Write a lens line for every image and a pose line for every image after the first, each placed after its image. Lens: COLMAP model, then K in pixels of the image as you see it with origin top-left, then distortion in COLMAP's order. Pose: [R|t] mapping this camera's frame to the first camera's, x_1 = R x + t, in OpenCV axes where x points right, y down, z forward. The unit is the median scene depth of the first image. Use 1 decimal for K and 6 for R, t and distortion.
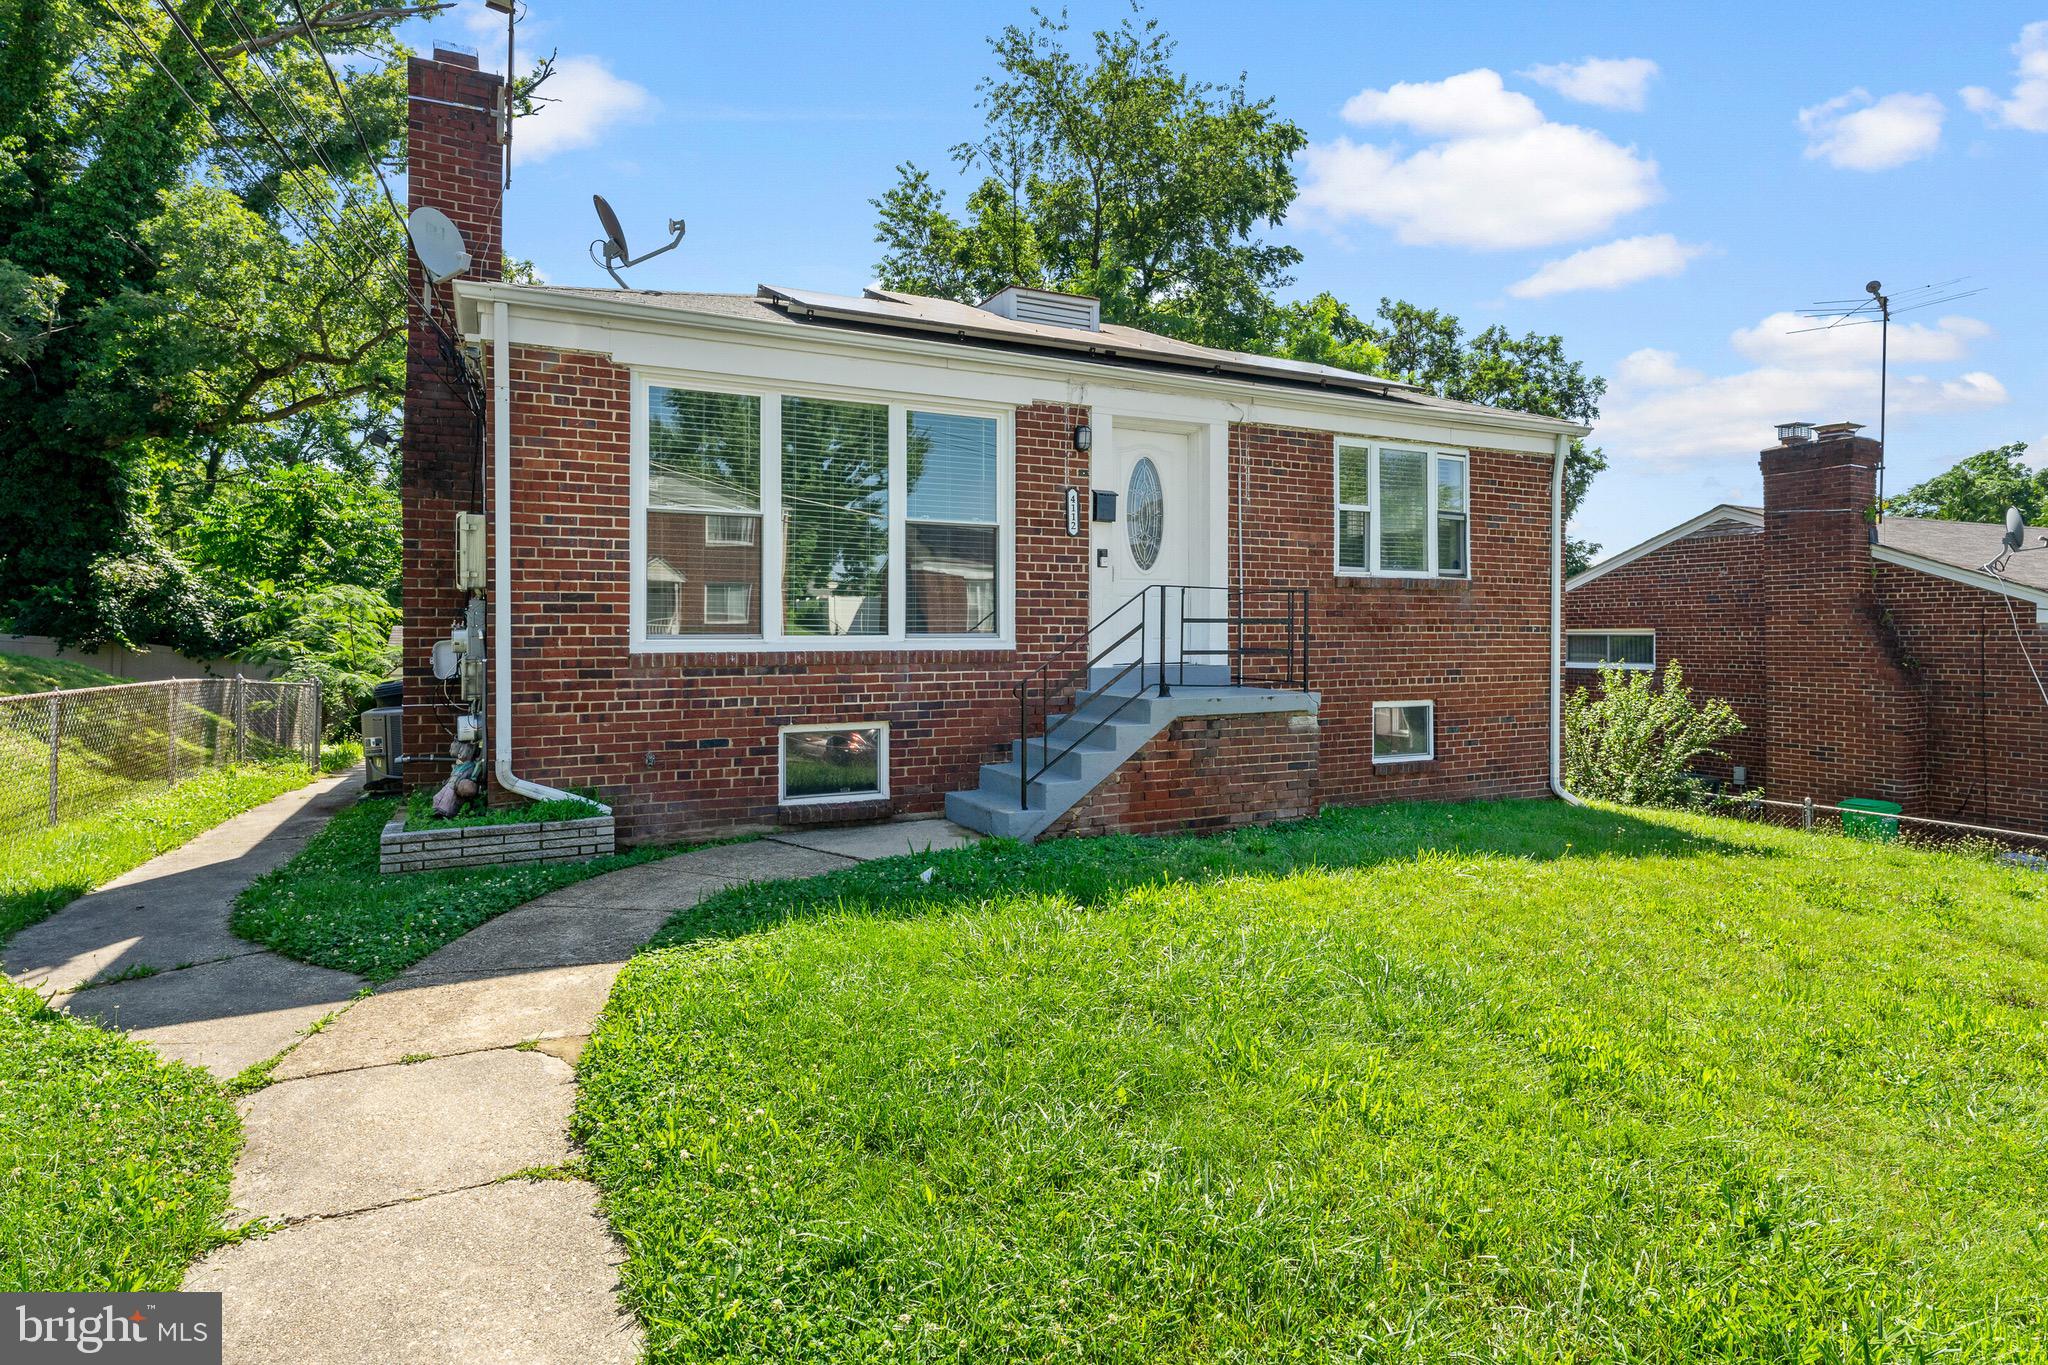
lens RADIAL K [[1051.8, 0, 1024.5], [0, 1051.8, 674.2], [0, 0, 1]] dist [0.005067, -0.000331]
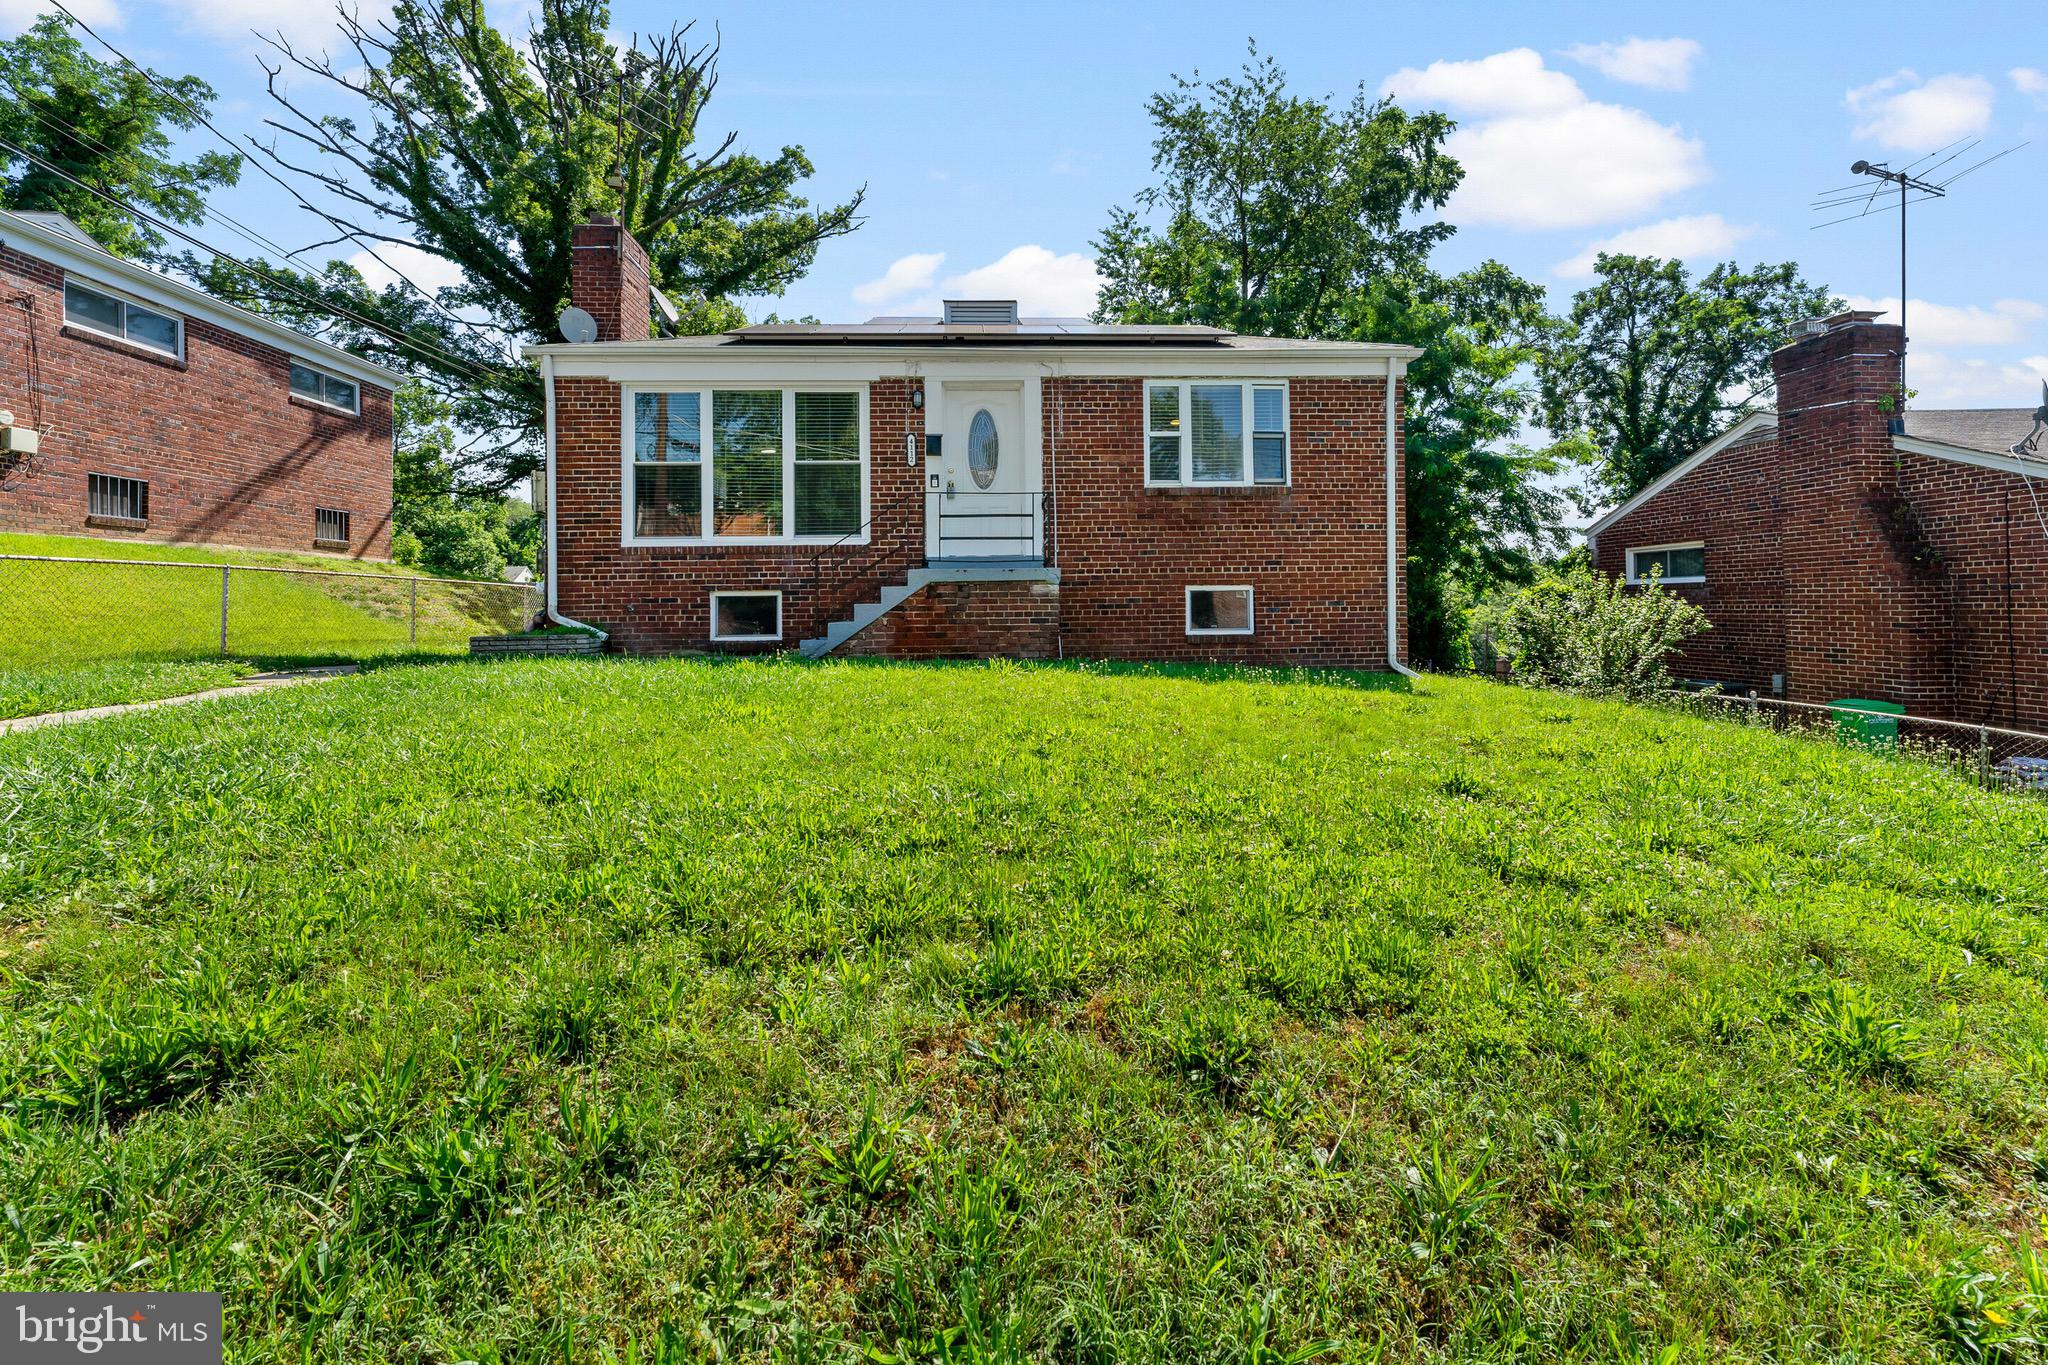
lens RADIAL K [[843.3, 0, 981.9], [0, 843.3, 625.1], [0, 0, 1]] dist [-0.000377, 0.000282]
pose [[0.919169, 0.001720, -0.393860, 0.516493], [-0.003717, 0.999984, -0.004307, 0.080993], [0.393847, 0.005423, 0.919160, -0.033110]]
